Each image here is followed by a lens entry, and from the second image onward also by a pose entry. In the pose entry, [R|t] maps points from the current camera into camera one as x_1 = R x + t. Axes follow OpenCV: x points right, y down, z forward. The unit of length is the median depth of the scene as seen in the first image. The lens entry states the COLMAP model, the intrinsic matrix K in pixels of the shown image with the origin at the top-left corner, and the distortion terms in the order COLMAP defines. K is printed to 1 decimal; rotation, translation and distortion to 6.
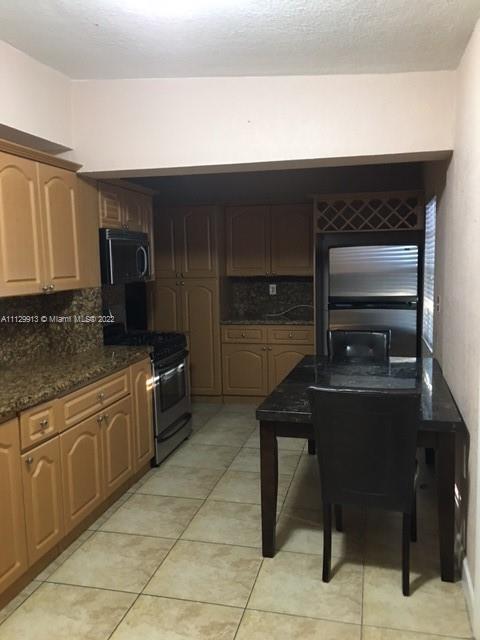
lens RADIAL K [[545.9, 0, 243.8], [0, 545.9, 318.6], [0, 0, 1]] dist [0.070841, -0.075549]
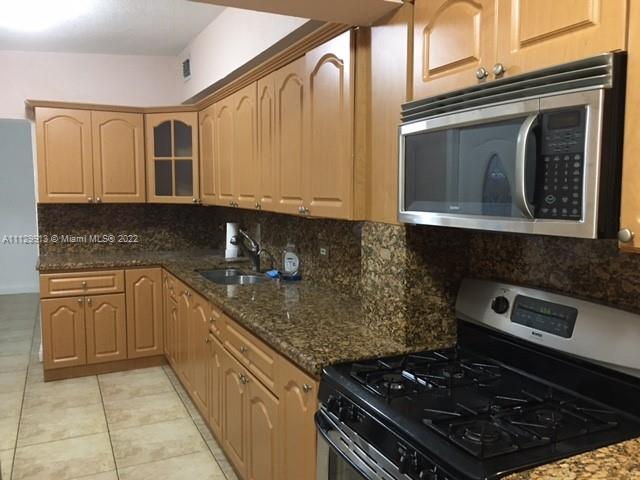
lens RADIAL K [[545.9, 0, 317.3], [0, 545.9, 239.7], [0, 0, 1]] dist [0.070841, -0.075549]
pose [[-0.782556, 0.077010, -0.617799, 0.101198], [-0.051887, 0.980801, 0.187984, -0.130696], [0.620414, 0.179164, -0.763536, 1.295676]]
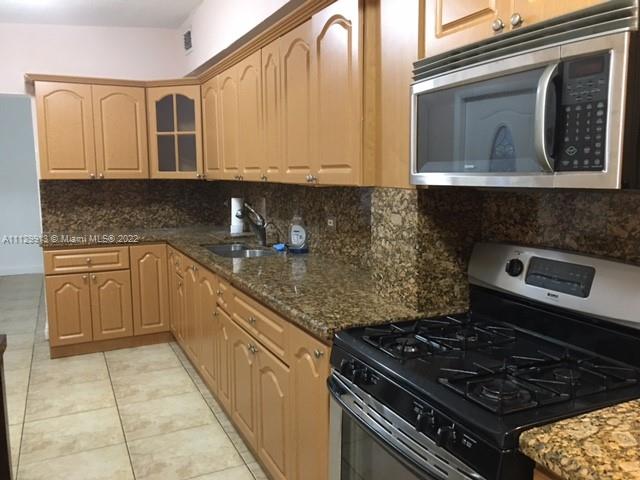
lens RADIAL K [[545.9, 0, 322.7], [0, 545.9, 238.0], [0, 0, 1]] dist [0.070841, -0.075549]
pose [[-0.778833, 0.102289, -0.618835, 0.101789], [-0.043856, 0.975318, 0.216408, -0.113808], [0.625696, 0.195685, -0.755123, 1.287678]]
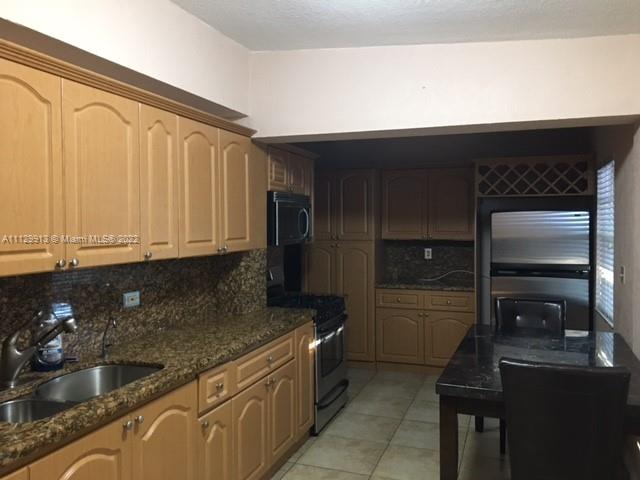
lens RADIAL K [[545.9, 0, 320.2], [0, 545.9, 230.5], [0, 0, 1]] dist [0.070841, -0.075549]
pose [[0.994159, 0.017781, -0.106454, -0.054371], [-0.027249, 0.995734, -0.088151, -0.004201], [0.104433, 0.090537, 0.990402, 0.010234]]
